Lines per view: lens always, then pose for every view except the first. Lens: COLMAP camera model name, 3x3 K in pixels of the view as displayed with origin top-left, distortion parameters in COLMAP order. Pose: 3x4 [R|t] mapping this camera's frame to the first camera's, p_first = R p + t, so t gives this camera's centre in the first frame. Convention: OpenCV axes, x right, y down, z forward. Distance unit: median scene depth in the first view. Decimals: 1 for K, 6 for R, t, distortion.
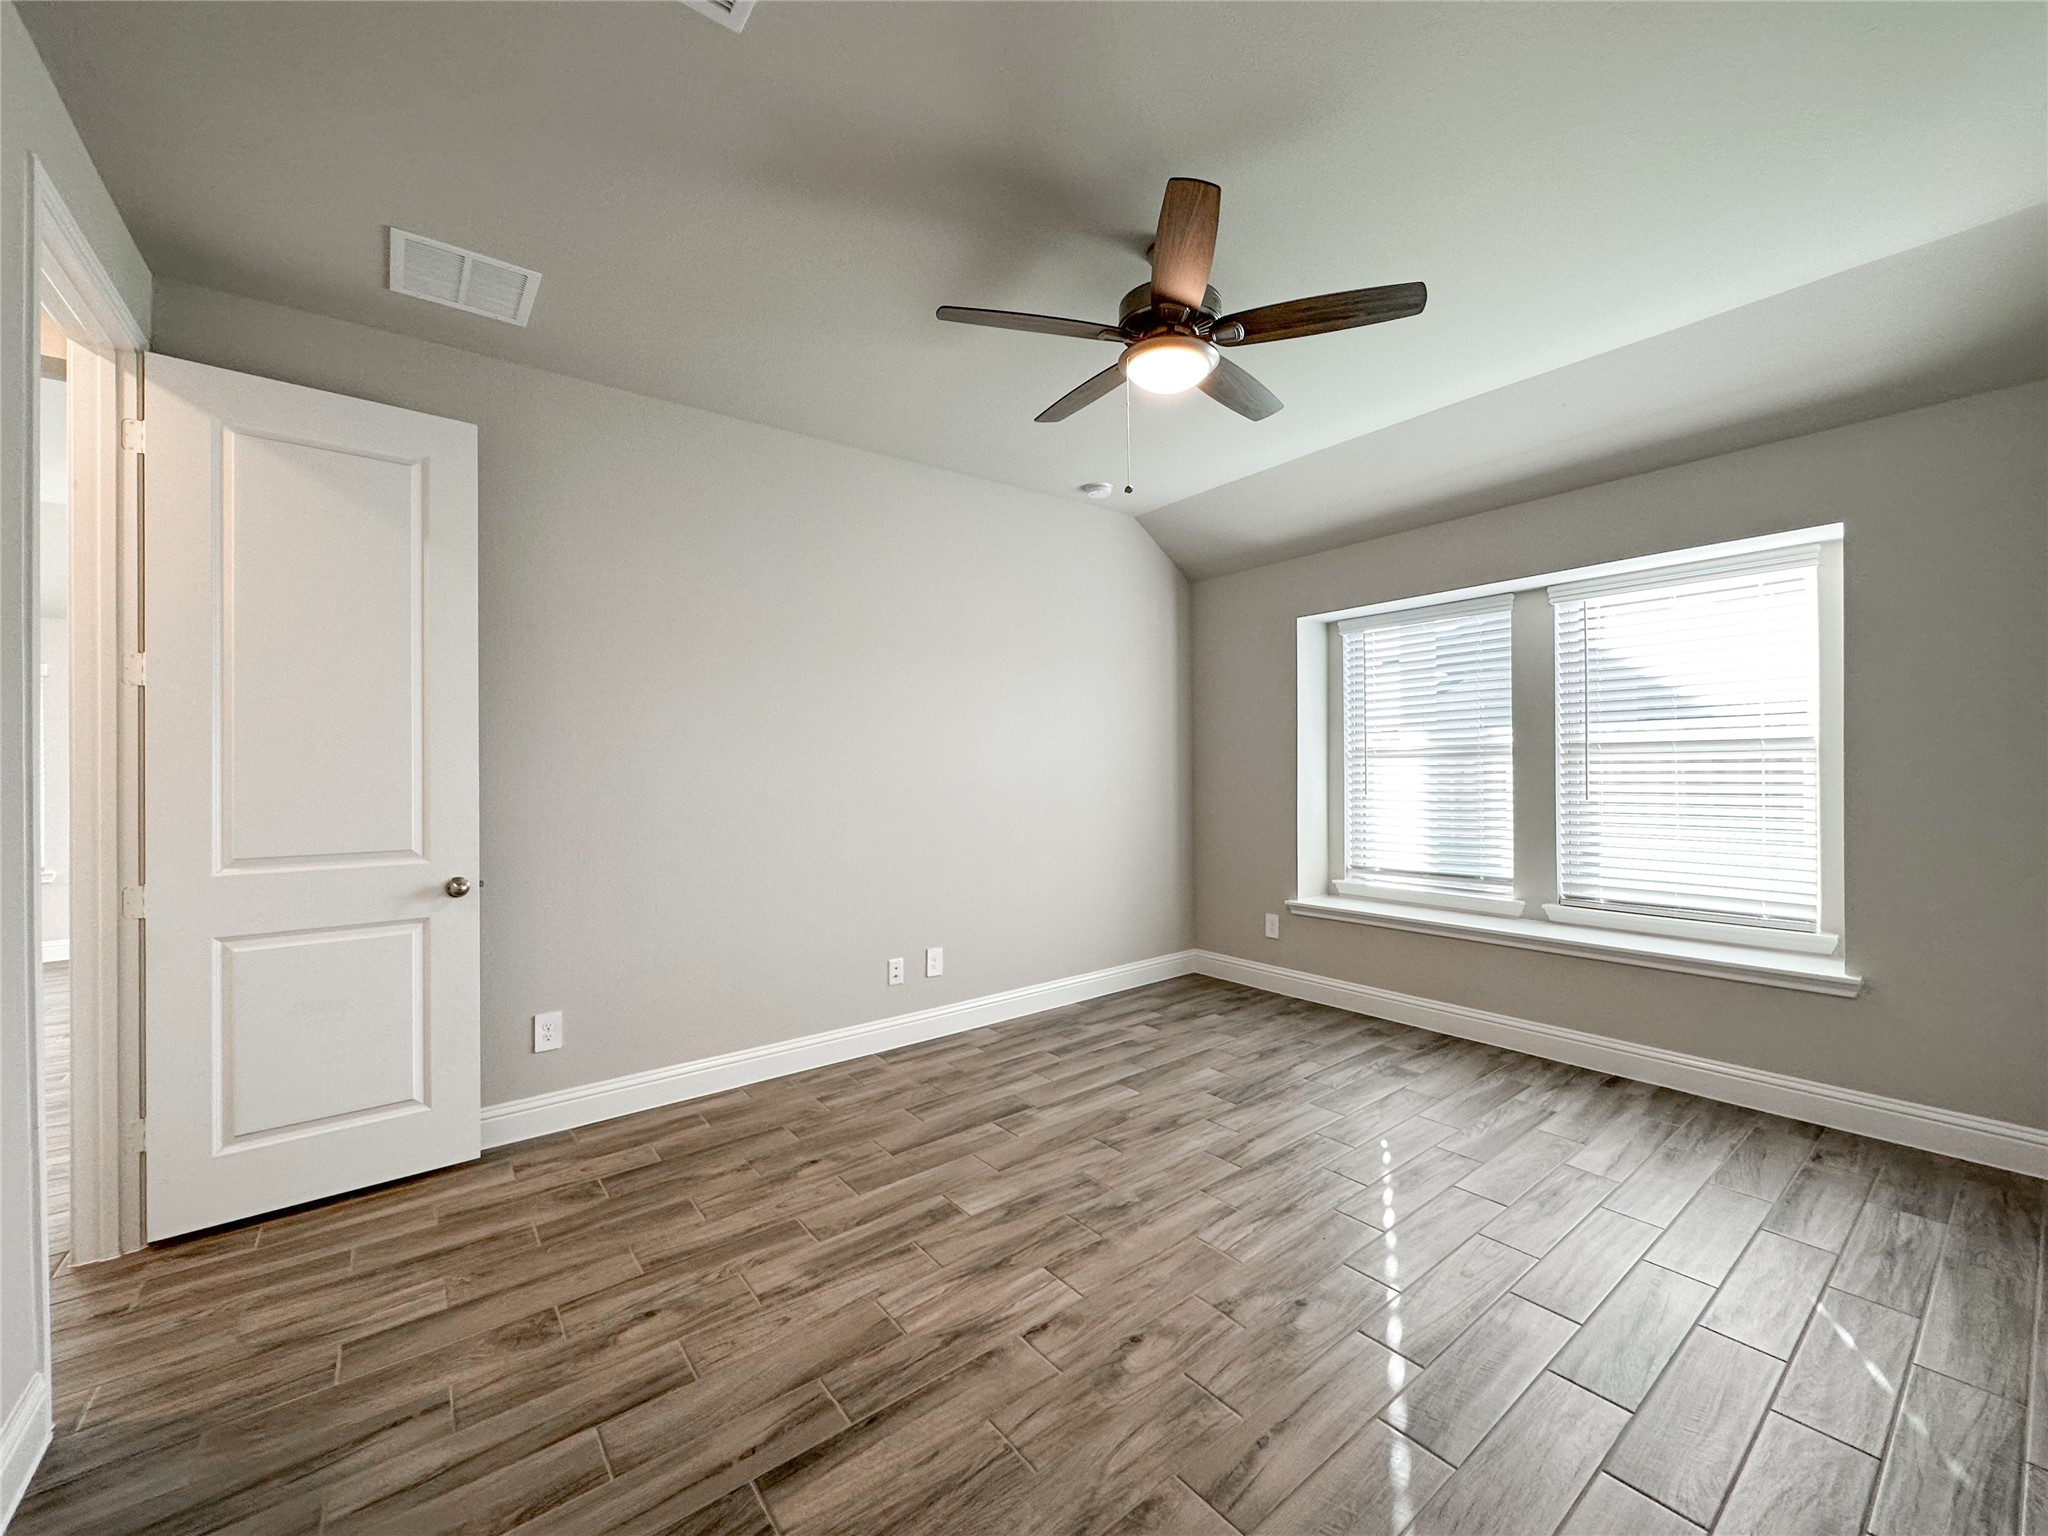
lens RADIAL K [[833.0, 0, 1027.1], [0, 833.0, 764.7], [0, 0, 1]] dist [-0.001037, 0.000046]
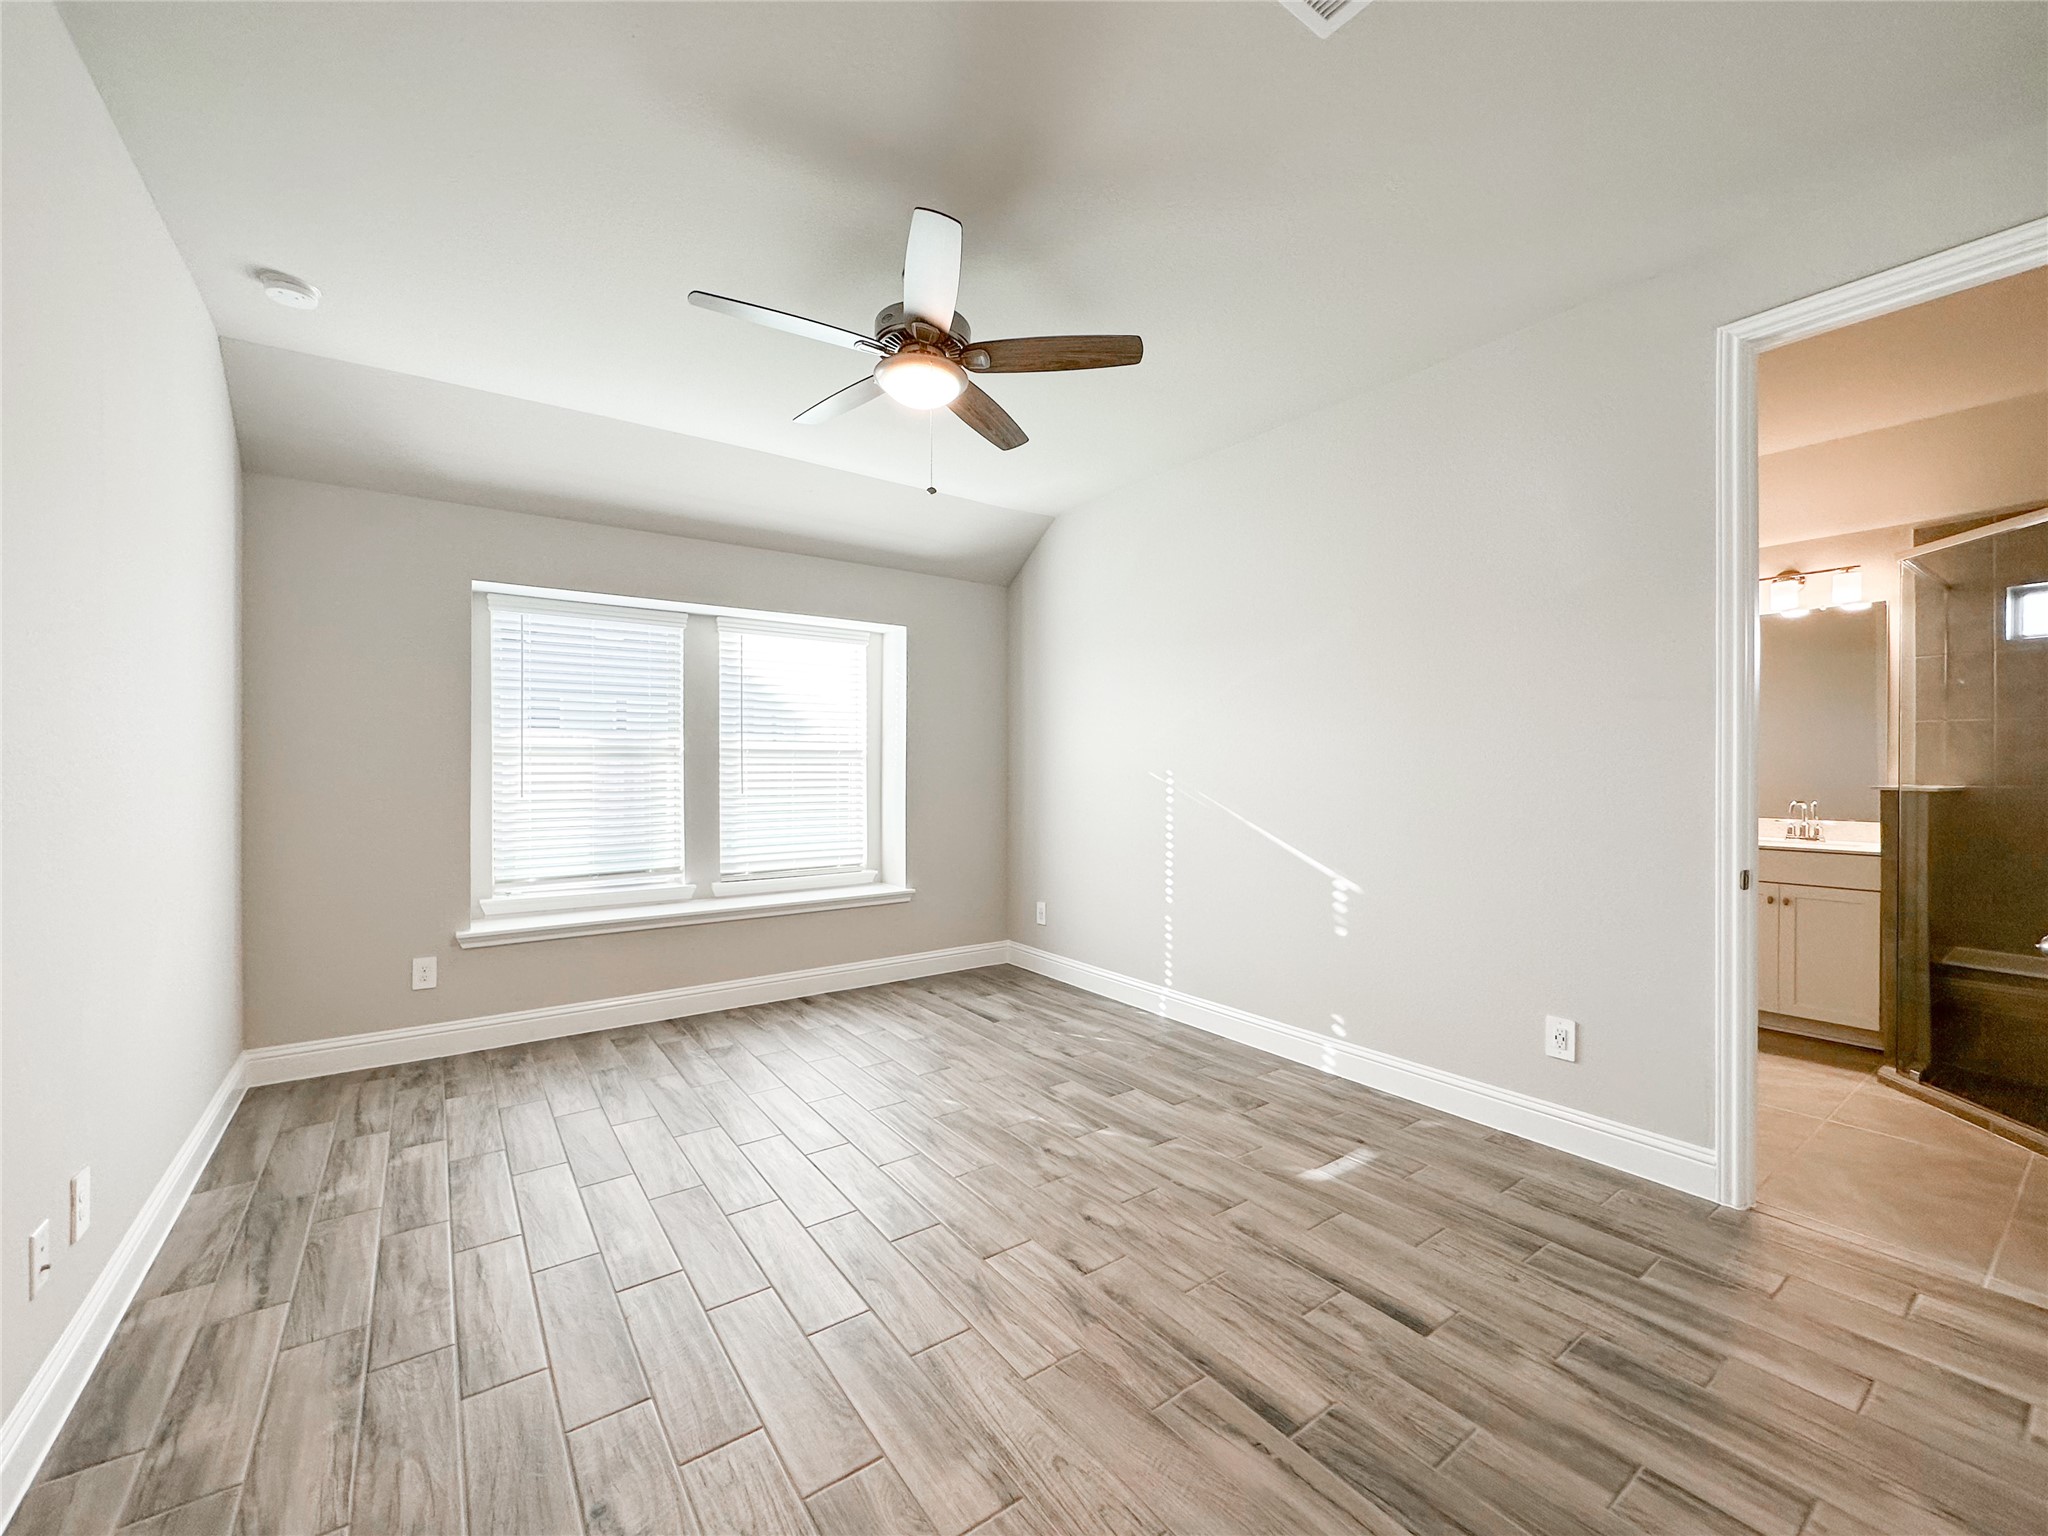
lens RADIAL K [[833.0, 0, 1032.8], [0, 833.0, 770.0], [0, 0, 1]] dist [-0.001037, 0.000046]
pose [[0.022666, 0.010198, 0.999691, -0.591052], [-0.004207, 0.999940, -0.010105, 0.017348], [-0.999734, -0.003976, 0.022708, 0.555661]]
